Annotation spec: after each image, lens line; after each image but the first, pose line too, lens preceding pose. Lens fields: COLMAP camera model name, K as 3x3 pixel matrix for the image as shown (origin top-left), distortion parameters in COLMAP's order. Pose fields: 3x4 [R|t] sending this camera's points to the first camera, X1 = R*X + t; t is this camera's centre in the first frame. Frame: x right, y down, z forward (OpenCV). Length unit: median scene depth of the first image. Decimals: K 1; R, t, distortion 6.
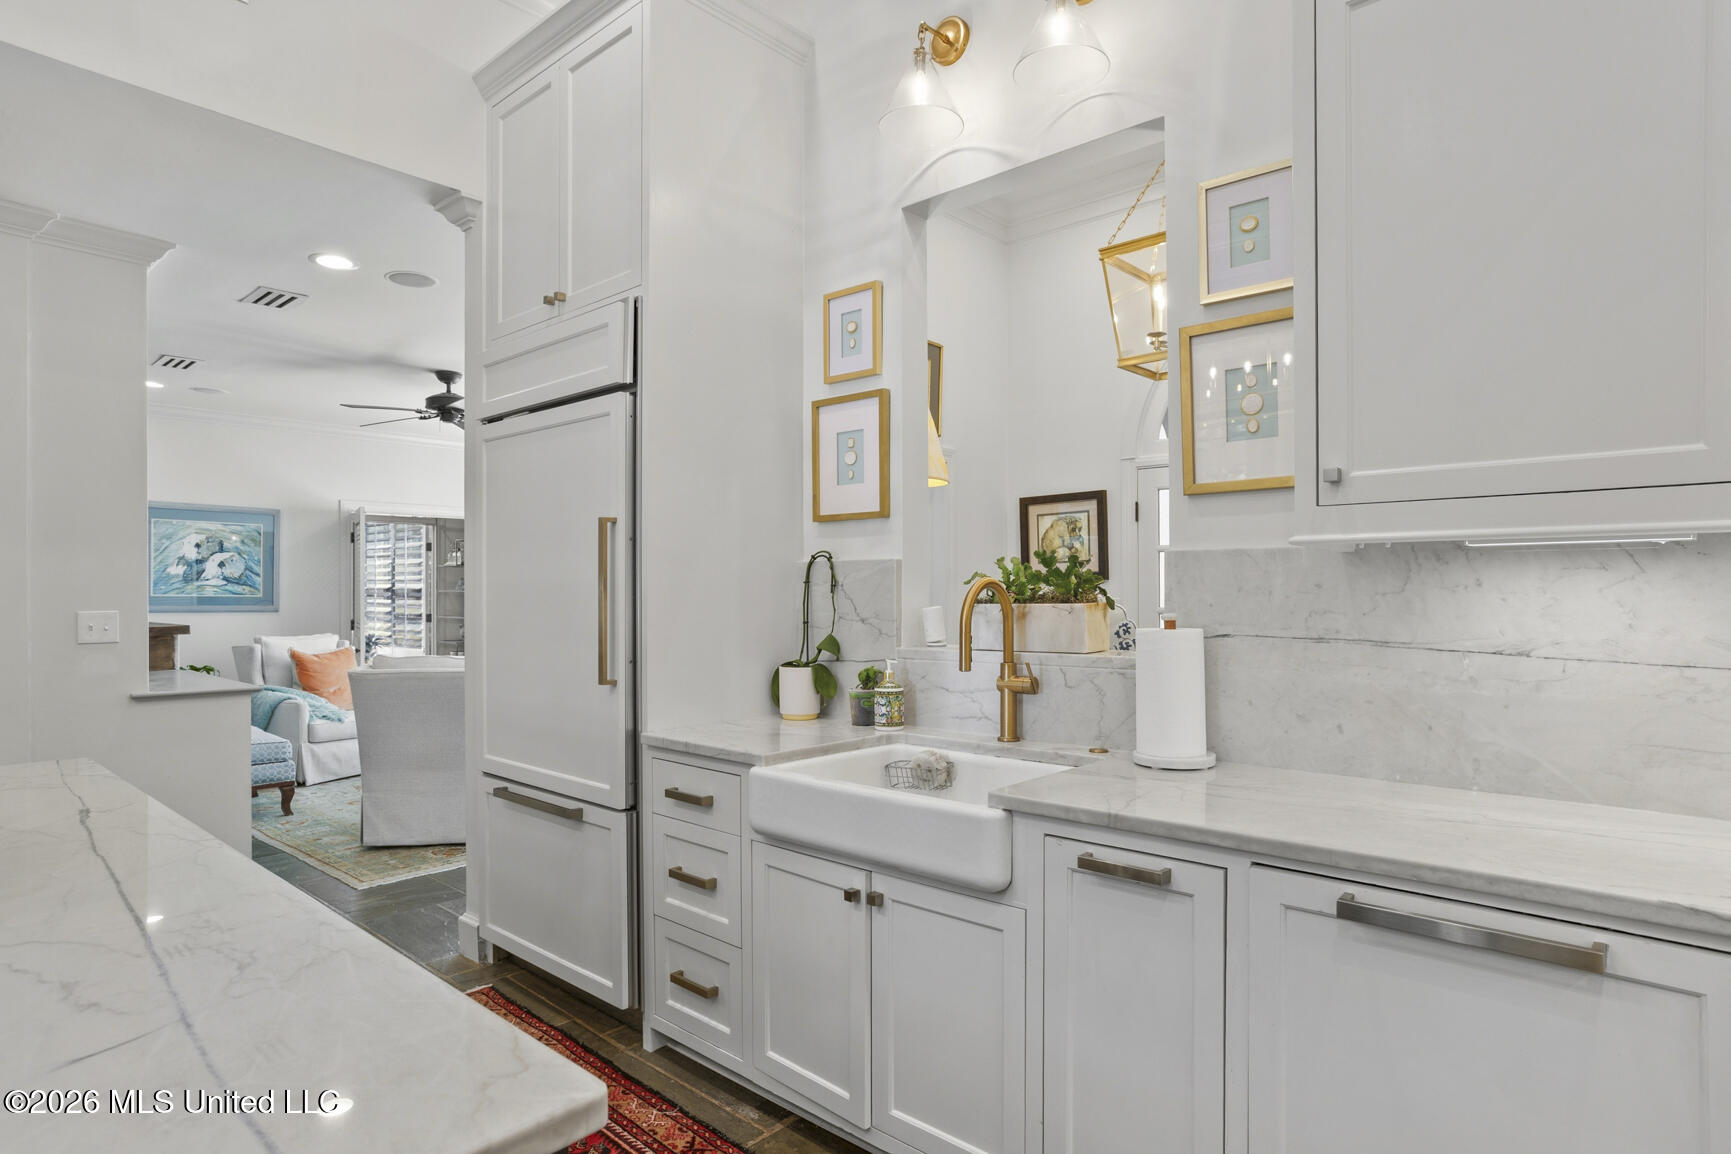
lens RADIAL K [[956.8, 0, 868.5], [0, 956.8, 595.7], [0, 0, 1]] dist [-0.019622, 0.001994]
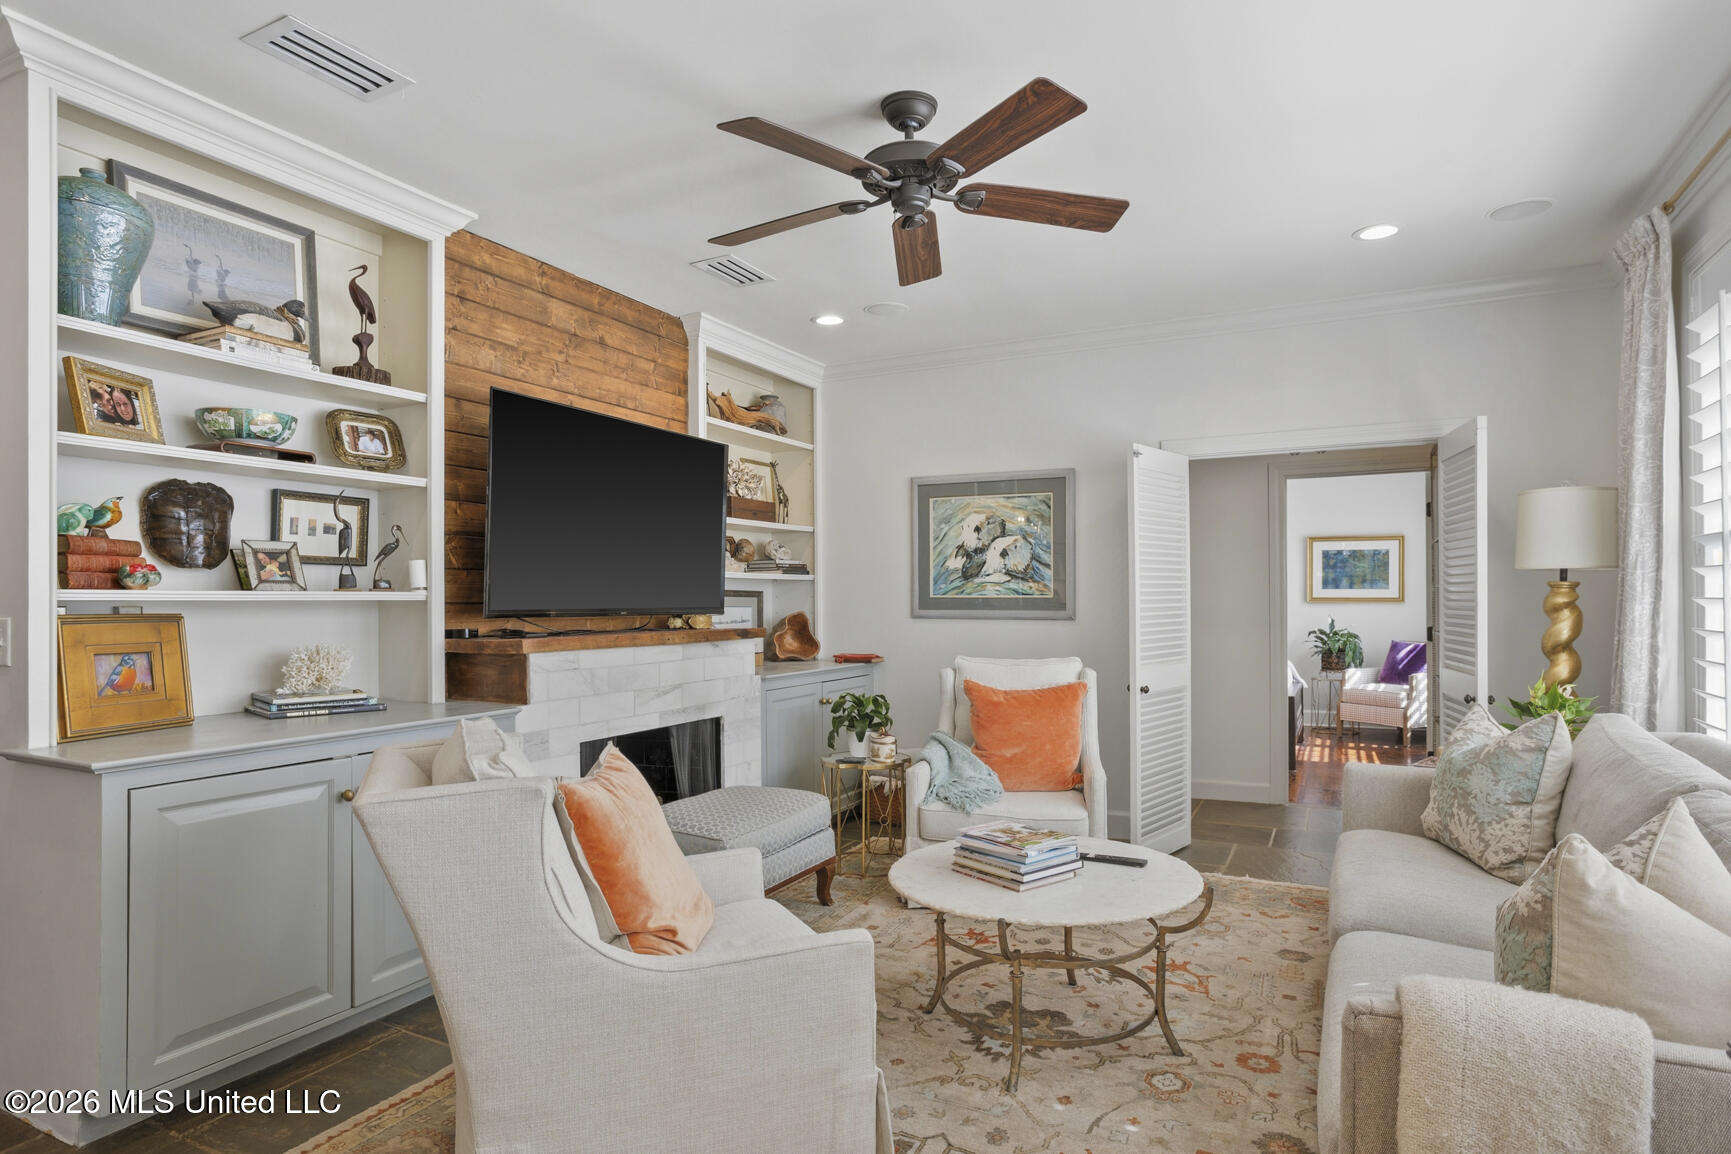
lens RADIAL K [[956.8, 0, 868.5], [0, 956.8, 595.7], [0, 0, 1]] dist [-0.019622, 0.001994]
pose [[0.269699, -0.007469, -0.962916, -0.008297], [0.003115, 0.999971, -0.006884, 0.004080], [0.962940, -0.001143, 0.269714, 0.711405]]
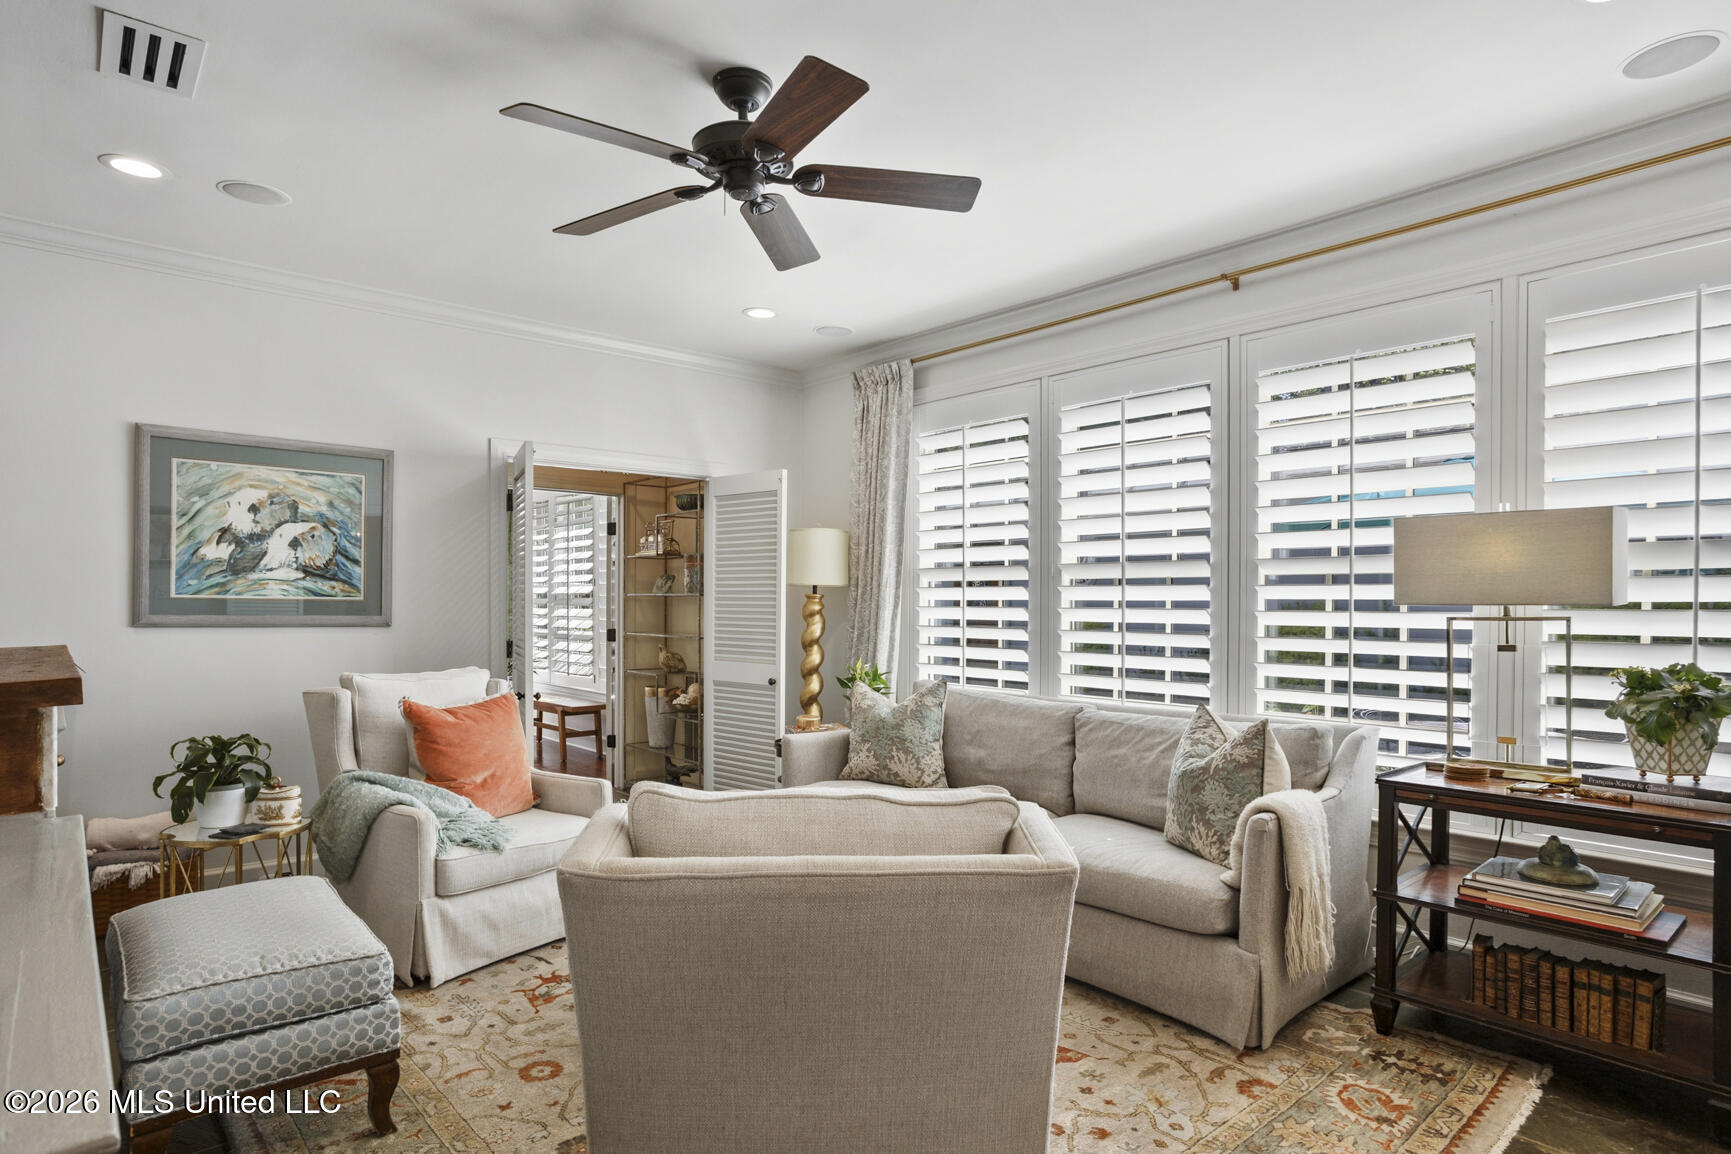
lens RADIAL K [[962.7, 0, 864.7], [0, 962.7, 609.0], [0, 0, 1]] dist [-0.022565, 0.001173]
pose [[0.992743, 0.004695, -0.120165, -0.275834], [-0.004532, 0.999988, 0.001628, 0.004184], [0.120171, -0.001071, 0.992753, 0.476139]]
